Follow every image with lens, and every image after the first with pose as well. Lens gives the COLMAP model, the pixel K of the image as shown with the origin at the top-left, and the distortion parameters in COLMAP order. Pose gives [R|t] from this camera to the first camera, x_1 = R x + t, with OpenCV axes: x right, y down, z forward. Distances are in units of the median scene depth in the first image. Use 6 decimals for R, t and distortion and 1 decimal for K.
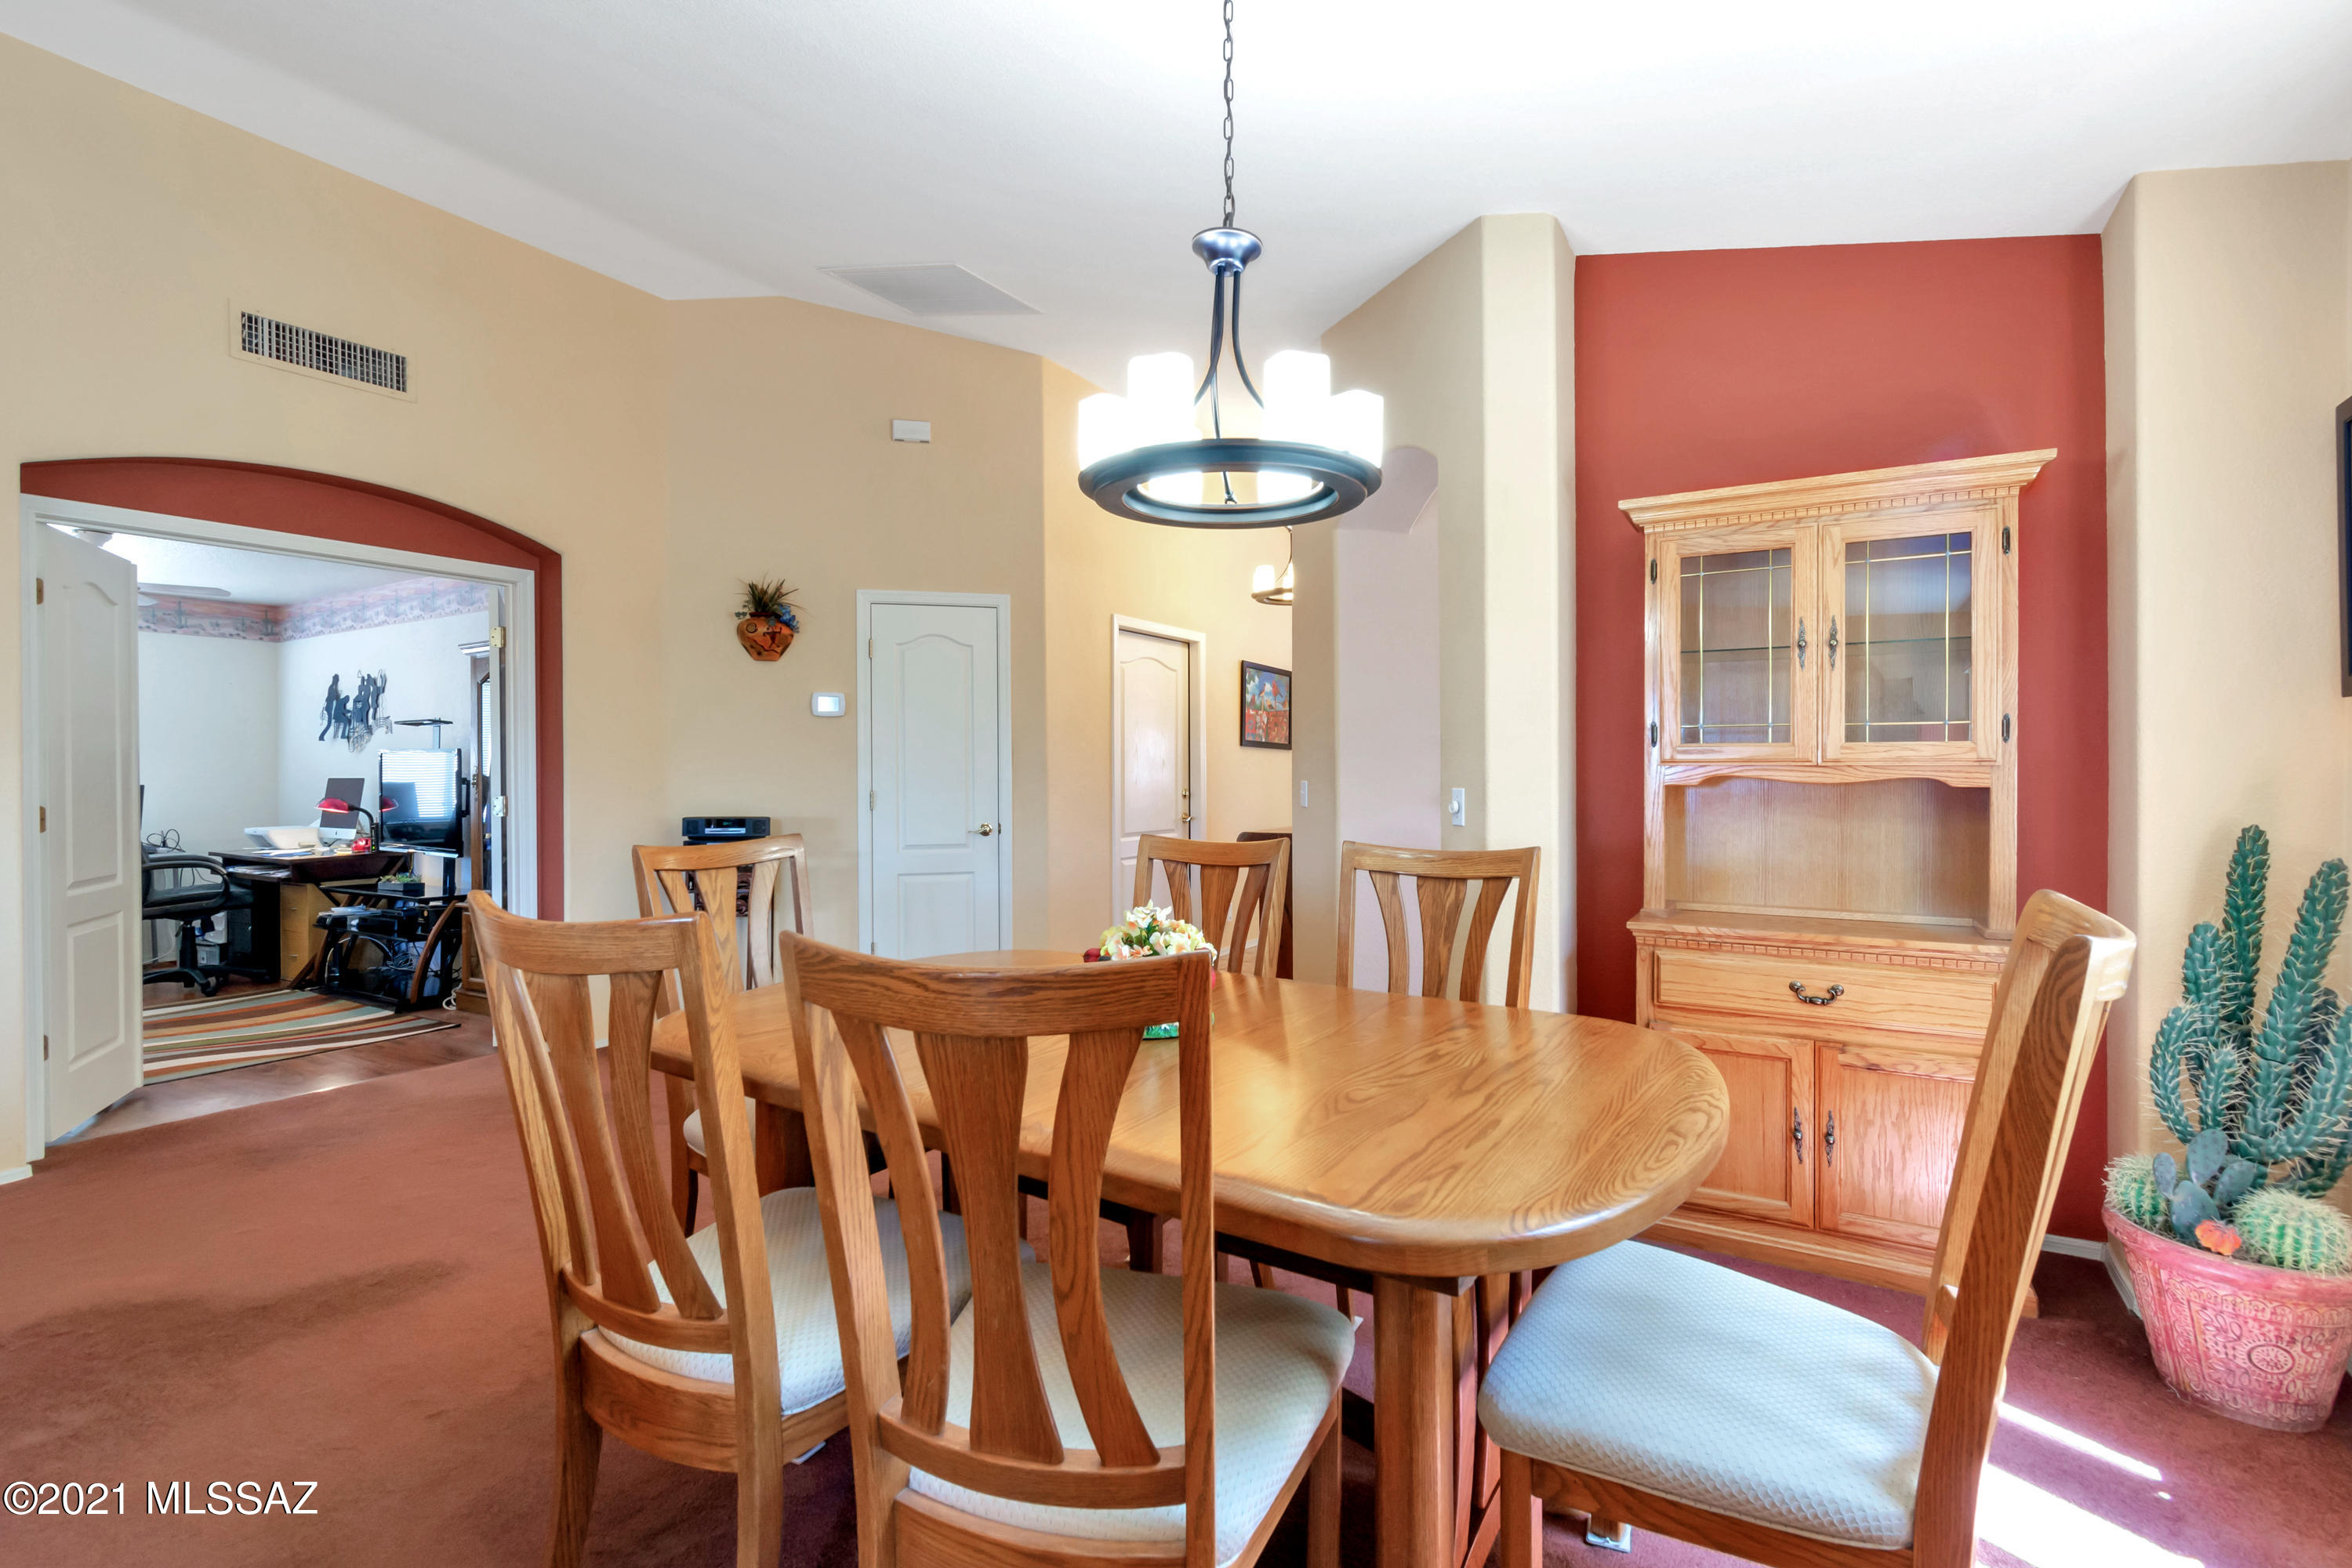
lens RADIAL K [[1068.4, 0, 1176.0], [0, 1068.4, 784.0], [0, 0, 1]] dist [-0.002024, -0.000325]
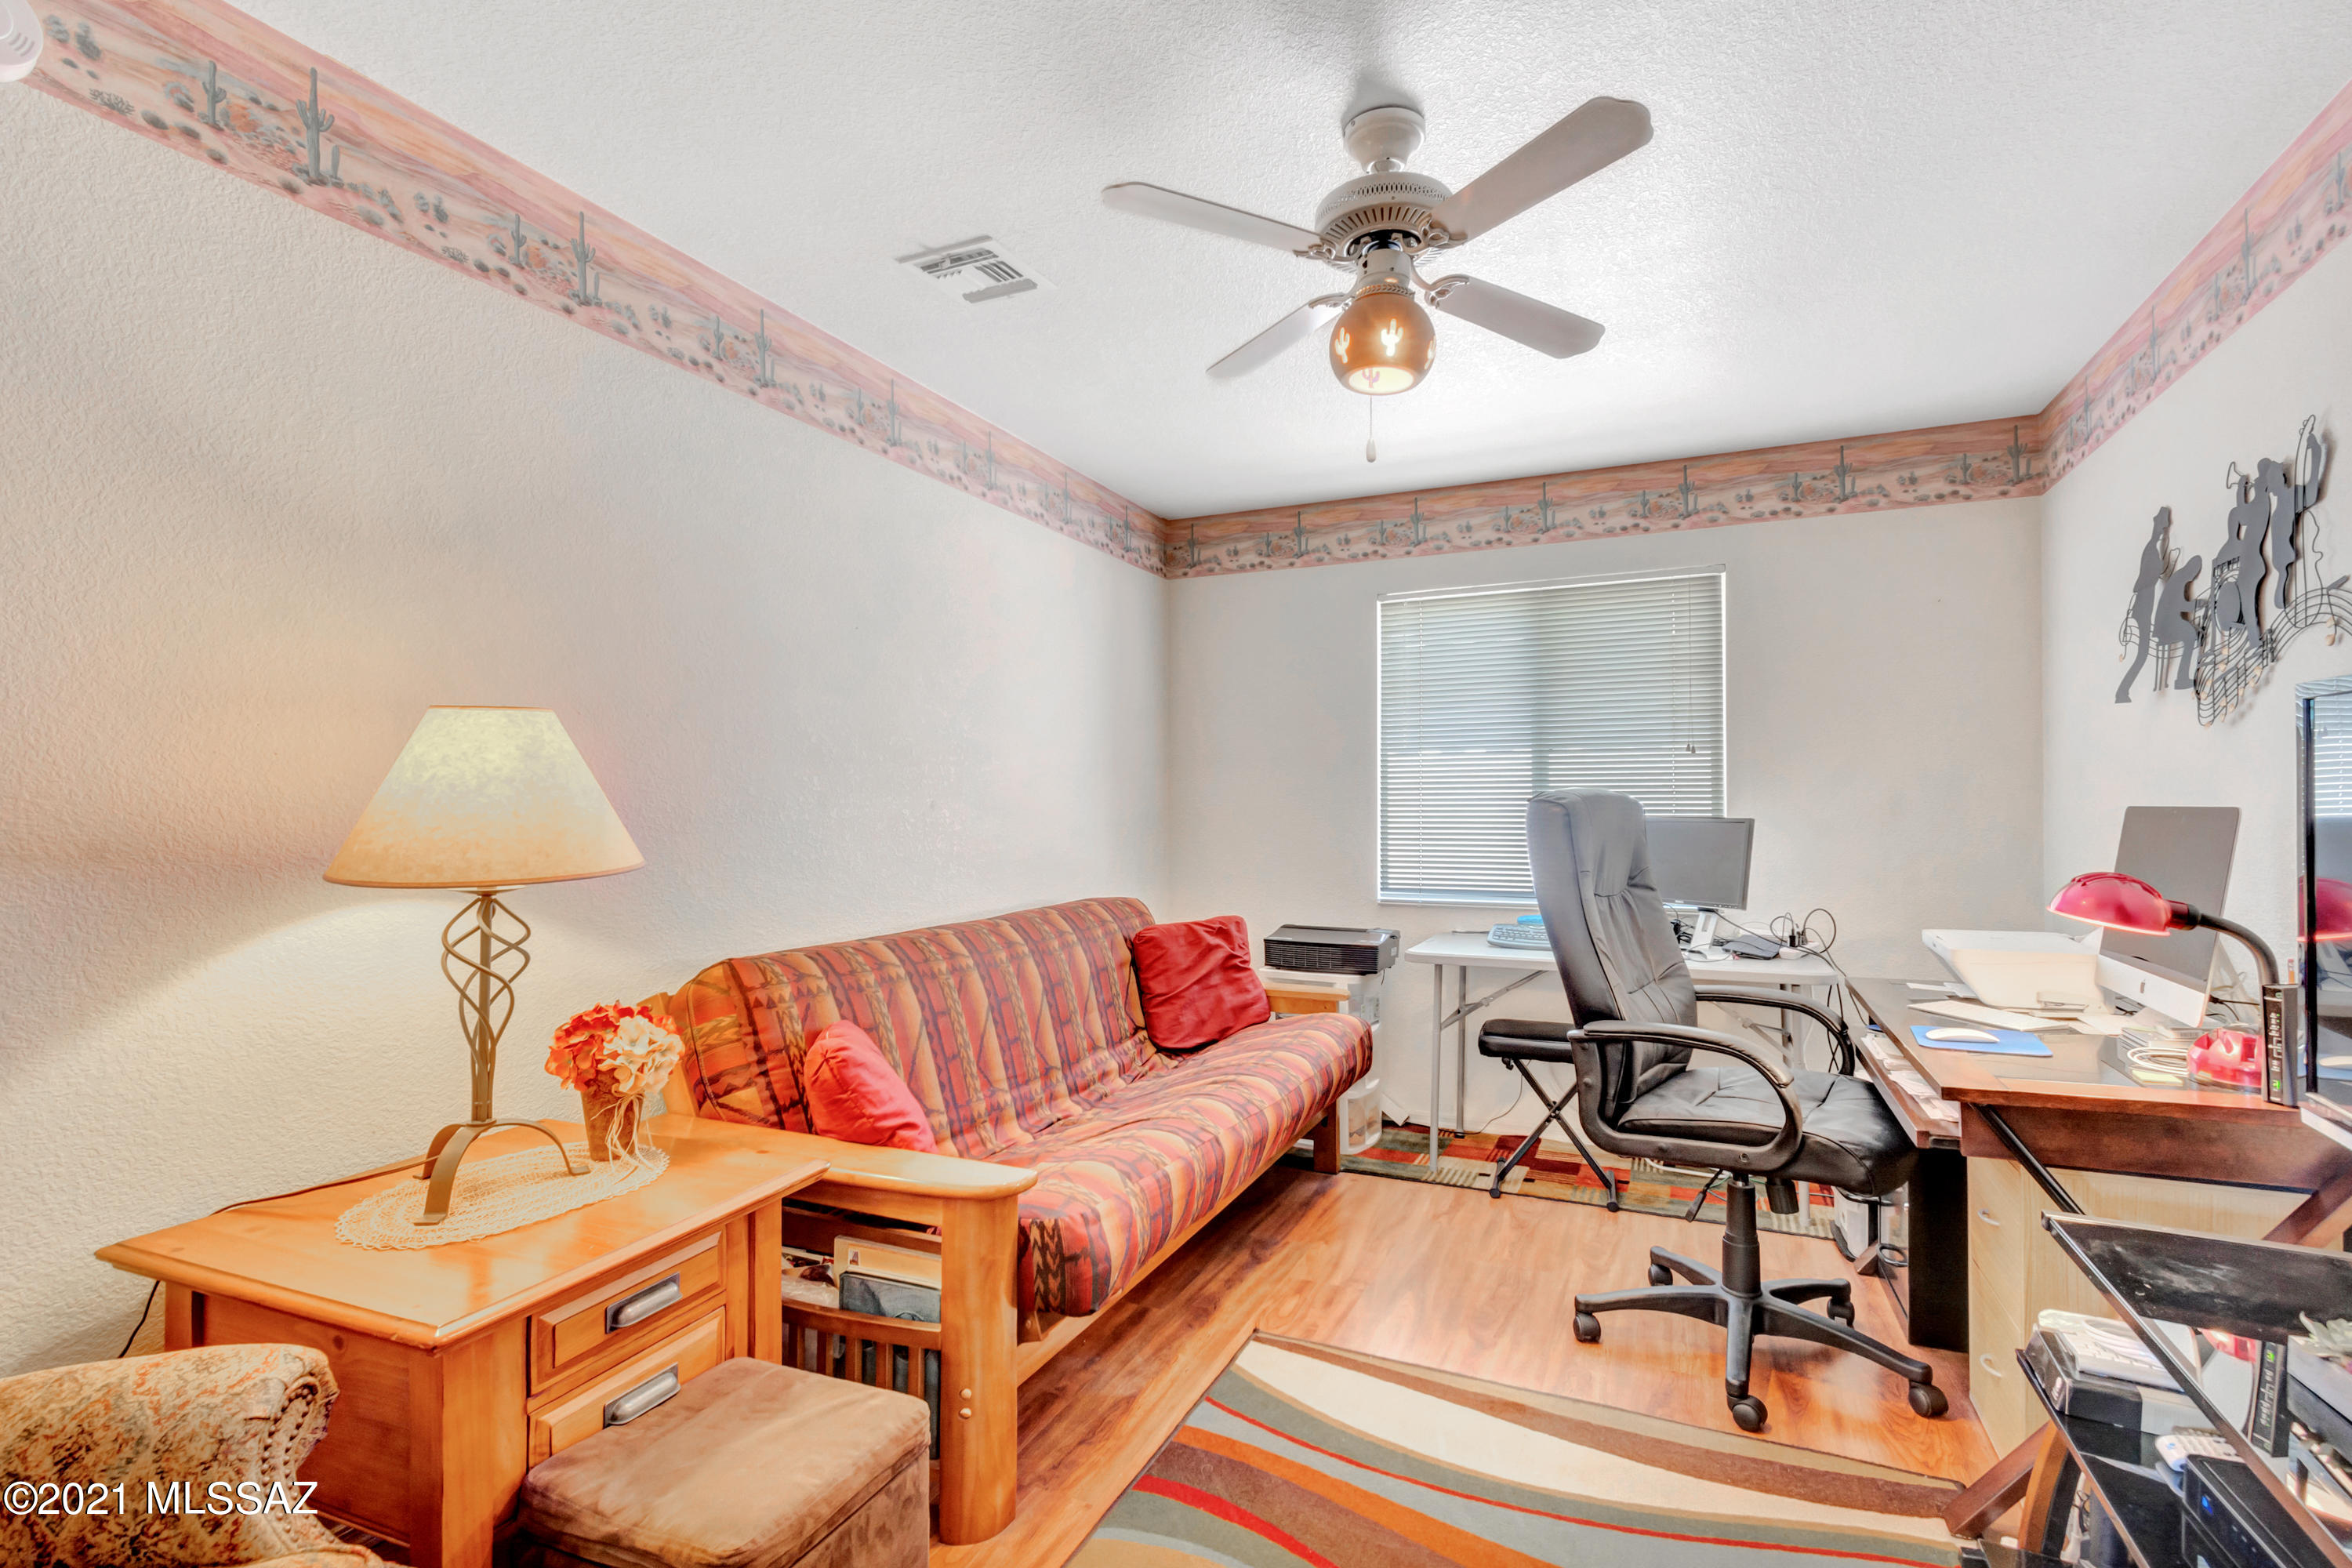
lens RADIAL K [[1068.4, 0, 1176.0], [0, 1068.4, 784.0], [0, 0, 1]] dist [-0.002024, -0.000325]
pose [[0.105633, -0.010791, -0.994347, -0.483962], [-0.007334, 0.999905, -0.011630, -0.005818], [0.994378, 0.008521, 0.105544, 0.654389]]
